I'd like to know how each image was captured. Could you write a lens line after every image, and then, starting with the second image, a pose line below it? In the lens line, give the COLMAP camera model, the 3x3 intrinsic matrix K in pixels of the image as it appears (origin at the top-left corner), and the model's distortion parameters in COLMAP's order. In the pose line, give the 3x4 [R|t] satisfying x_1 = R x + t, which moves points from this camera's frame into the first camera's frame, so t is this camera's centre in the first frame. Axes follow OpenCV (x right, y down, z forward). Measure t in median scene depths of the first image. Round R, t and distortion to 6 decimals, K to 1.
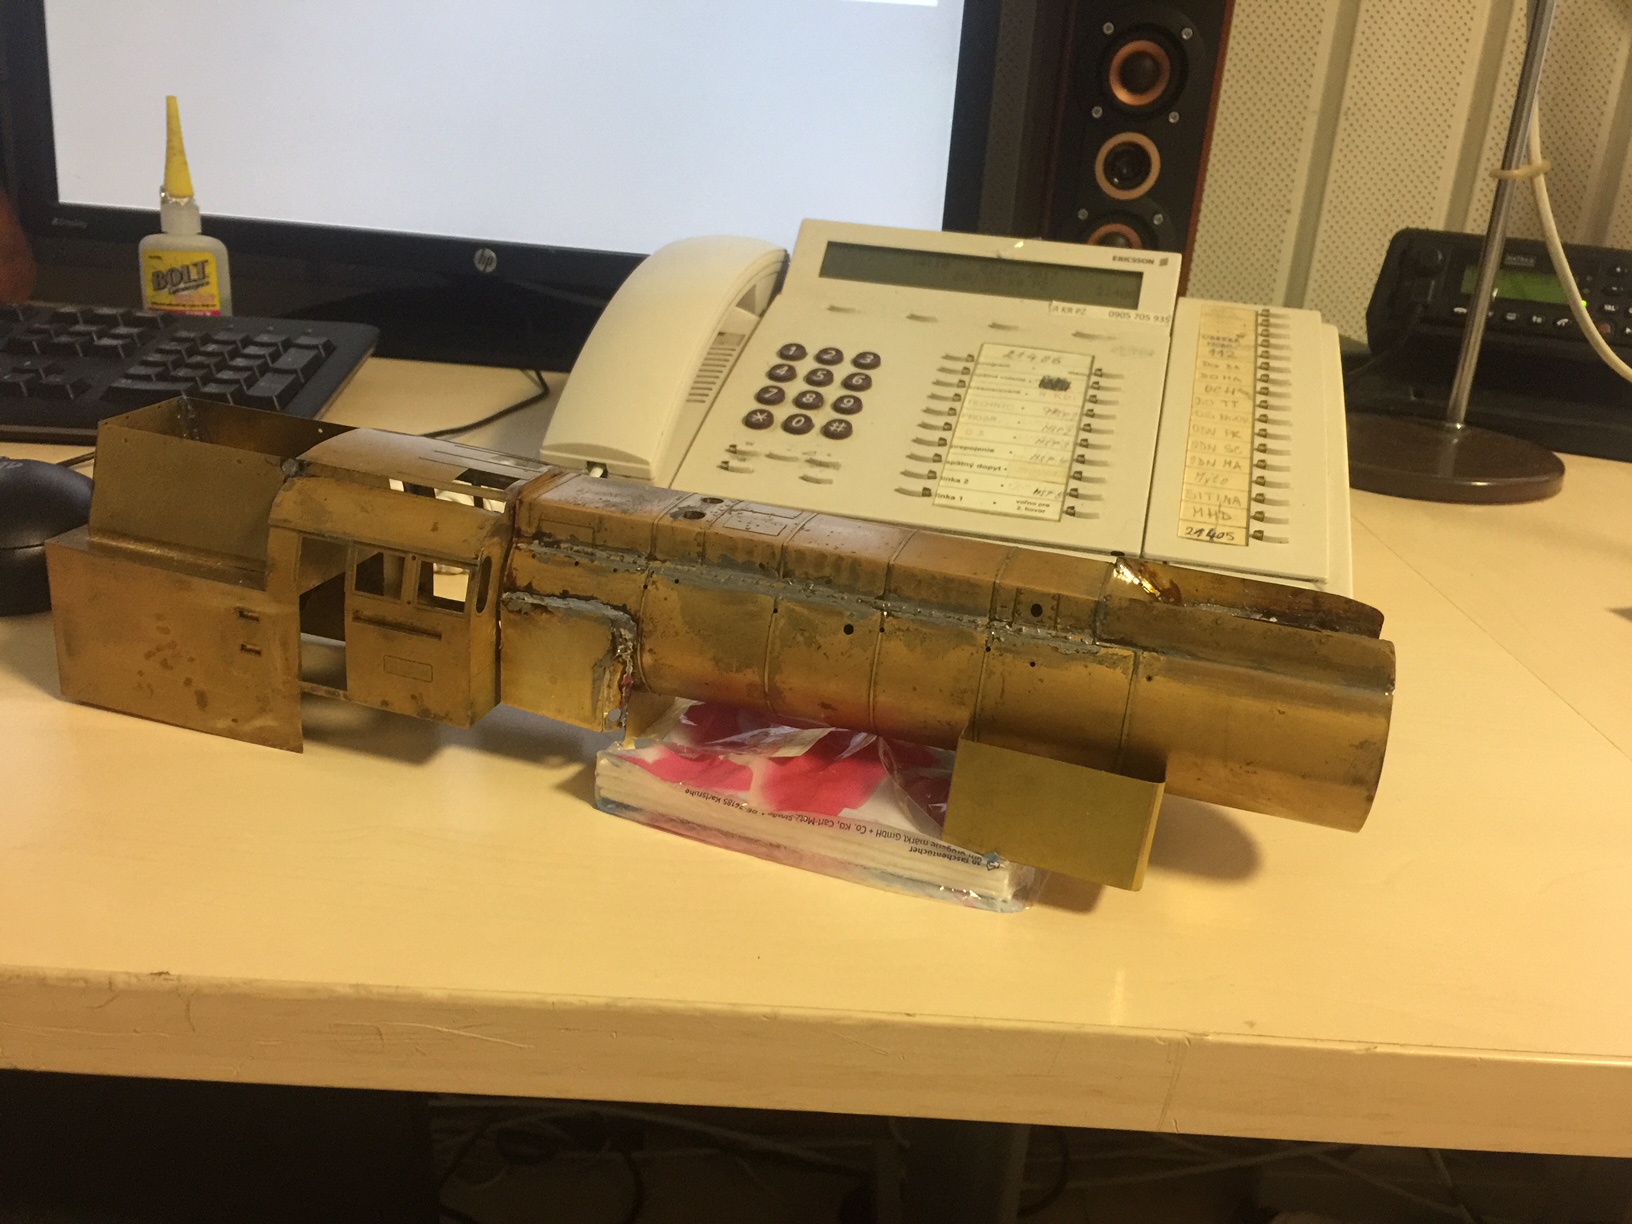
lens RADIAL K [[1407.1, 0, 814.4], [0, 1407.1, 612.1], [0, 0, 1]] dist [0.052417, -0.044986]
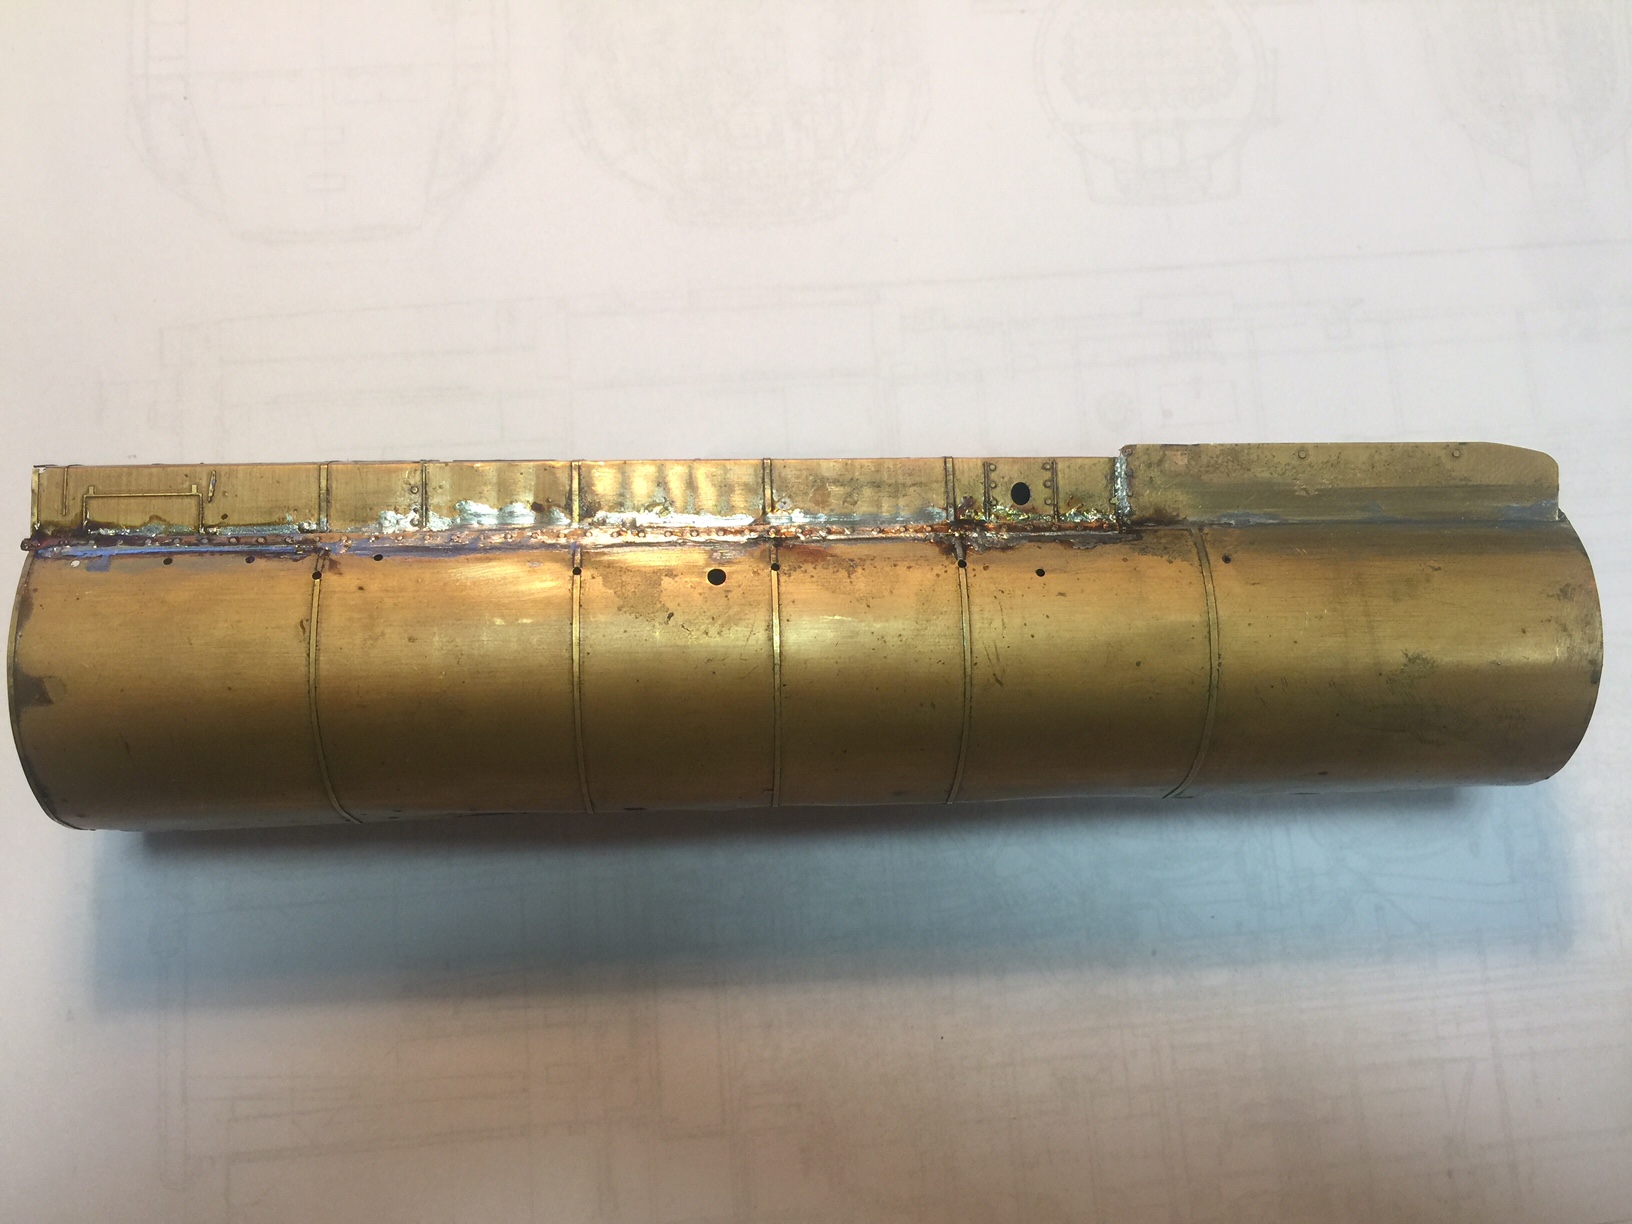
lens RADIAL K [[1407.1, 0, 812.8], [0, 1407.1, 611.5], [0, 0, 1]] dist [0.052417, -0.044986]
pose [[0.932519, -0.107692, 0.344689, -0.124298], [0.209537, 0.938747, -0.273585, 0.171840], [-0.294112, 0.327349, 0.897965, 0.443573]]
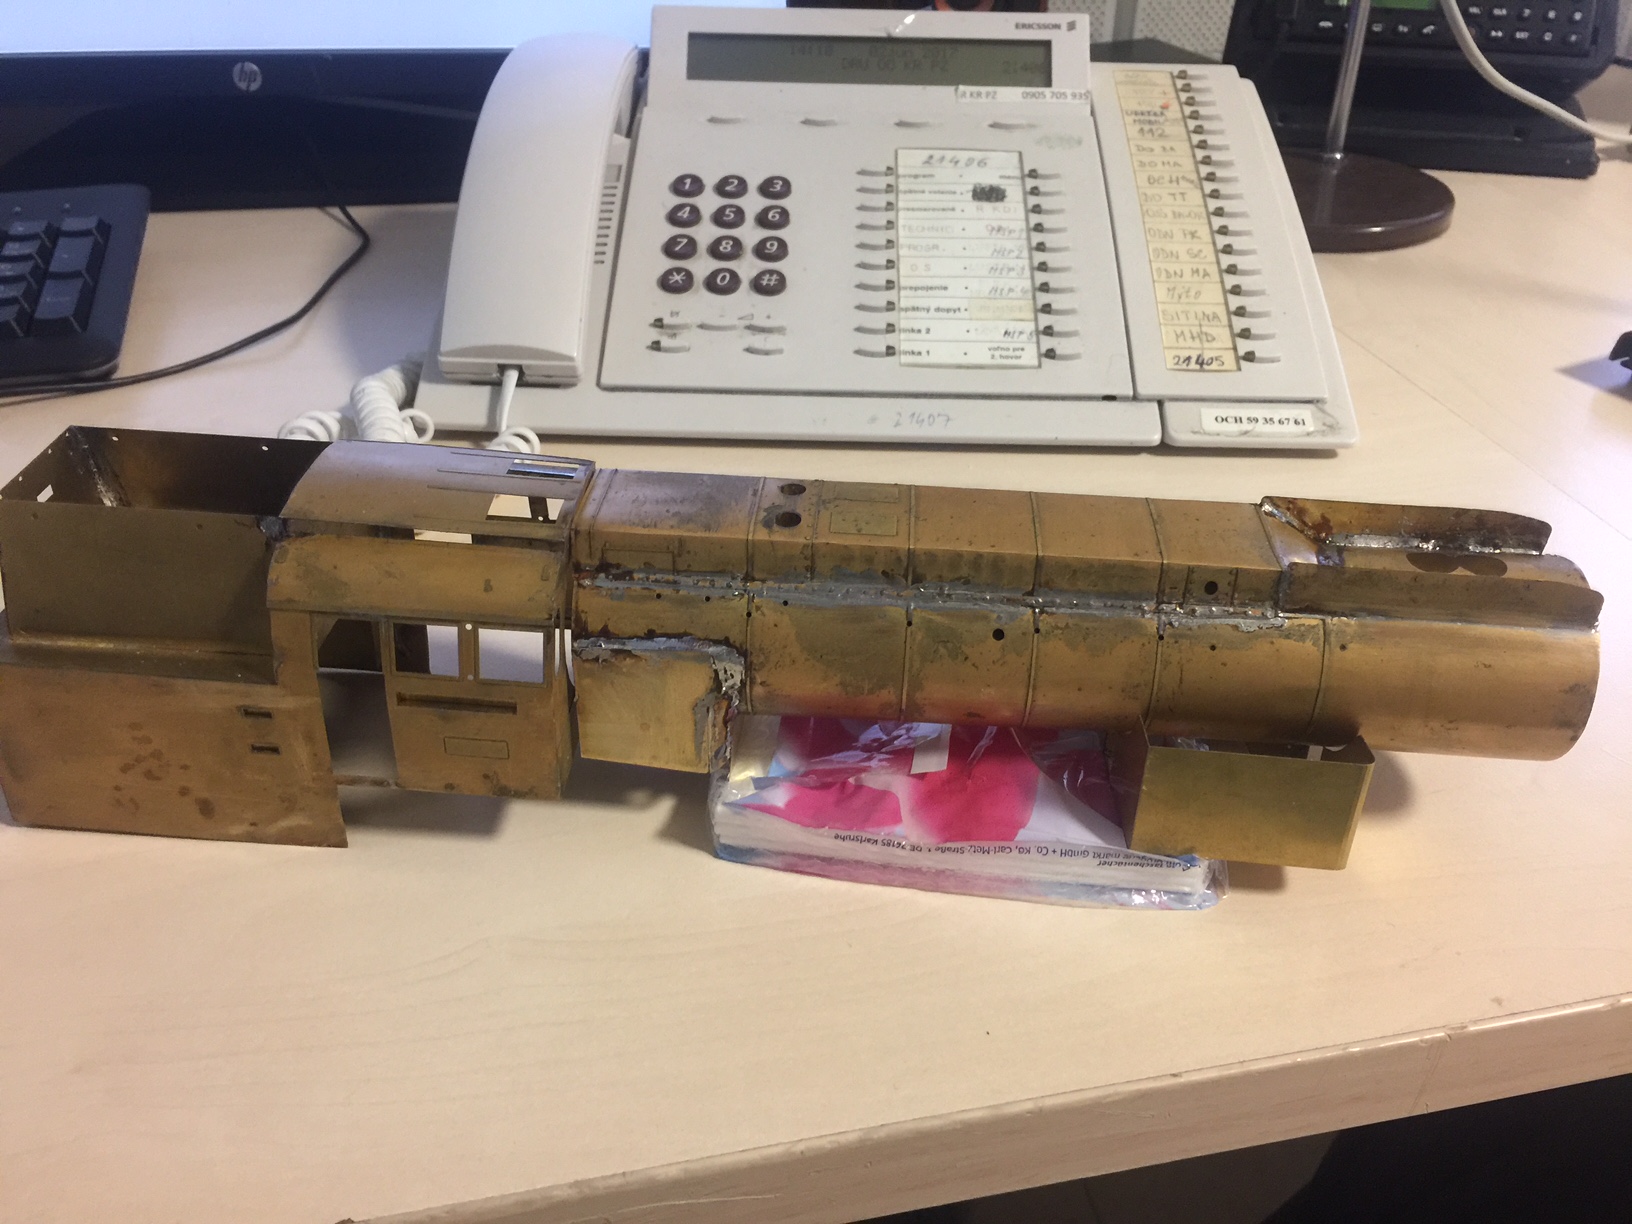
lens RADIAL K [[1407.1, 0, 816.2], [0, 1407.1, 619.9], [0, 0, 1]] dist [0.052417, -0.044986]
pose [[0.974211, -0.164374, 0.154577, -0.201199], [0.127875, 0.966631, 0.221974, -0.187766], [-0.185905, -0.196483, 0.962722, 0.163435]]
